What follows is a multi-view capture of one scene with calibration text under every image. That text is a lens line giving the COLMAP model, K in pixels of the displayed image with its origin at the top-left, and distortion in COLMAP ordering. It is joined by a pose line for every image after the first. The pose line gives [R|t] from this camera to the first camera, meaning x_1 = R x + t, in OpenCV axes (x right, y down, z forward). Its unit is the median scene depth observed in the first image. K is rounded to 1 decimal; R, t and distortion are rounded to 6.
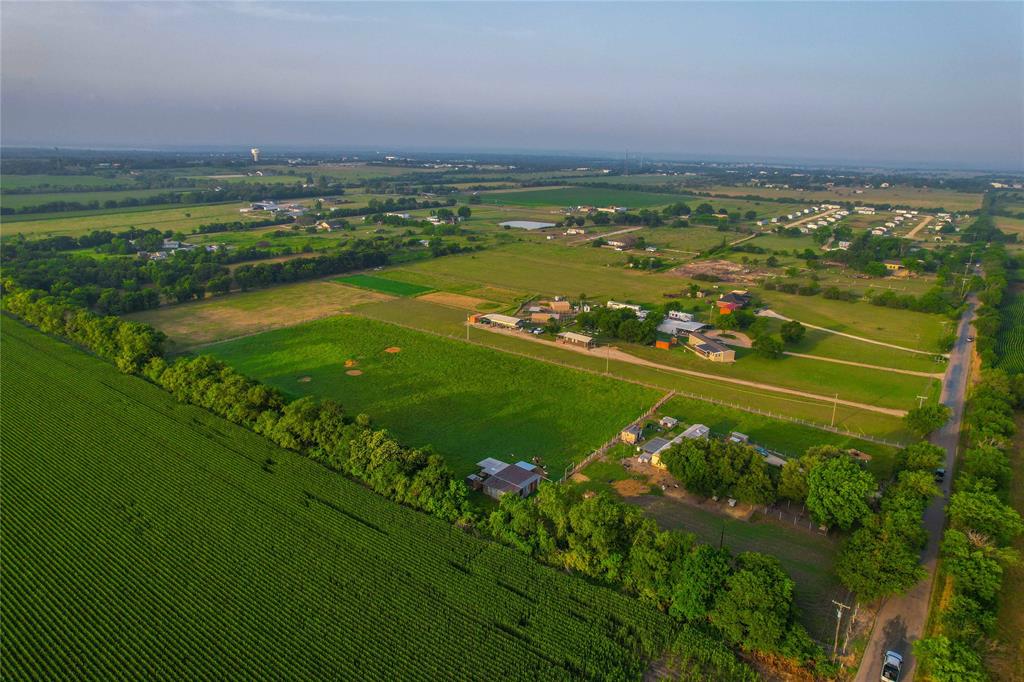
lens RADIAL K [[636.2, 0, 510.7], [0, 636.2, 343.4], [0, 0, 1]] dist [-0.007892, -0.000632]
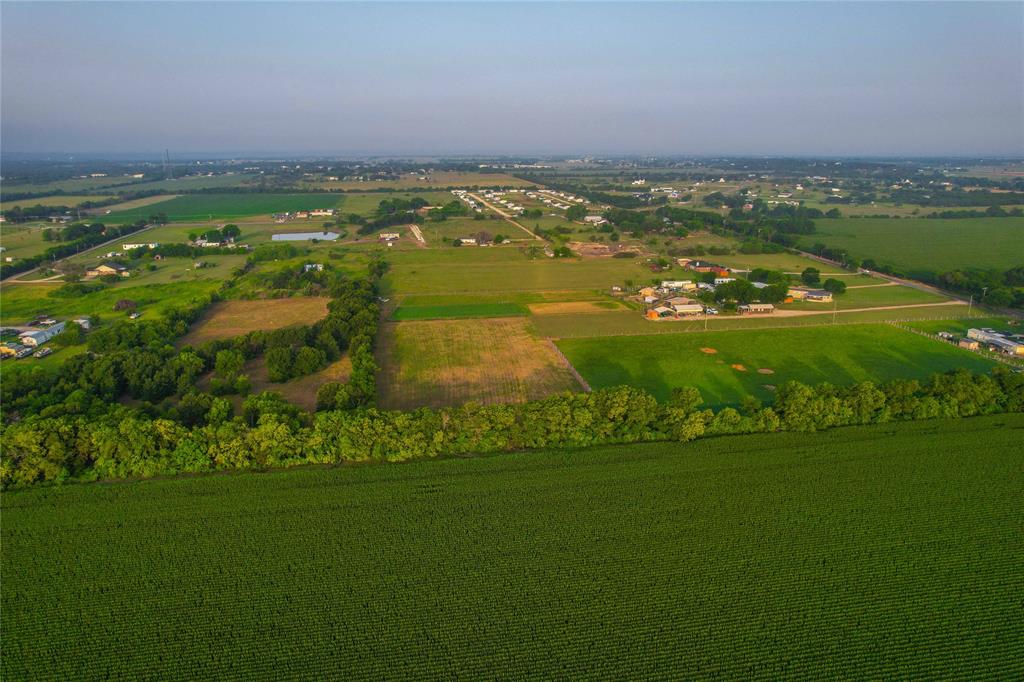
lens RADIAL K [[636.2, 0, 510.6], [0, 636.2, 338.9], [0, 0, 1]] dist [-0.007892, -0.000632]
pose [[0.679982, -0.226191, 0.697468, -1.022821], [0.223561, 0.969893, 0.096583, -0.164133], [-0.698316, 0.090252, 0.710077, 0.443699]]
